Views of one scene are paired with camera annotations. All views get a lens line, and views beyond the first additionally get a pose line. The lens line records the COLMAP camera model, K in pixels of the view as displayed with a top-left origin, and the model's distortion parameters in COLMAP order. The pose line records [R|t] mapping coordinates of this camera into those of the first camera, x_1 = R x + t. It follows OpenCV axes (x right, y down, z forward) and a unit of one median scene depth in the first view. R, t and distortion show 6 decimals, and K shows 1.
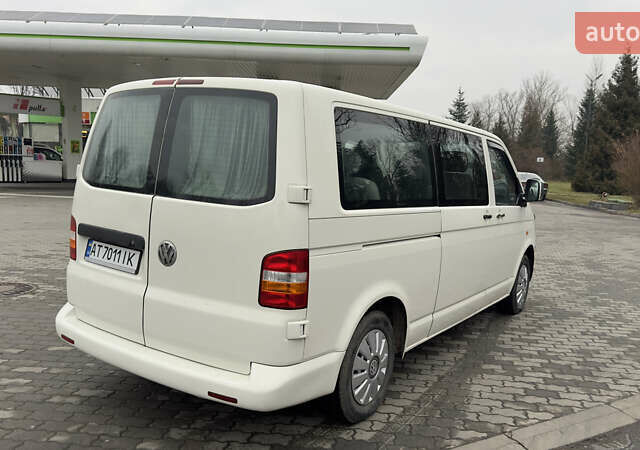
lens RADIAL K [[548.5, 0, 329.9], [0, 548.5, 227.5], [0, 0, 1]] dist [0.116453, -0.193319]
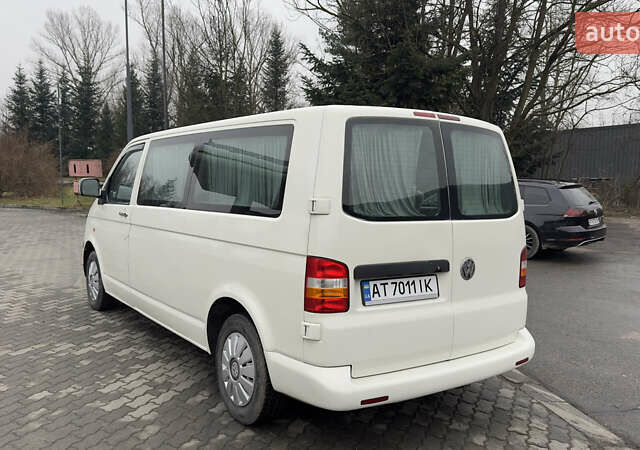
lens RADIAL K [[540.7, 0, 326.4], [0, 540.7, 222.6], [0, 0, 1]] dist [0.119395, -0.195350]
pose [[0.380186, -0.122364, 0.916780, -1.318004], [0.108376, 0.990275, 0.087230, -0.163824], [-0.918539, 0.066194, 0.389750, 0.761354]]
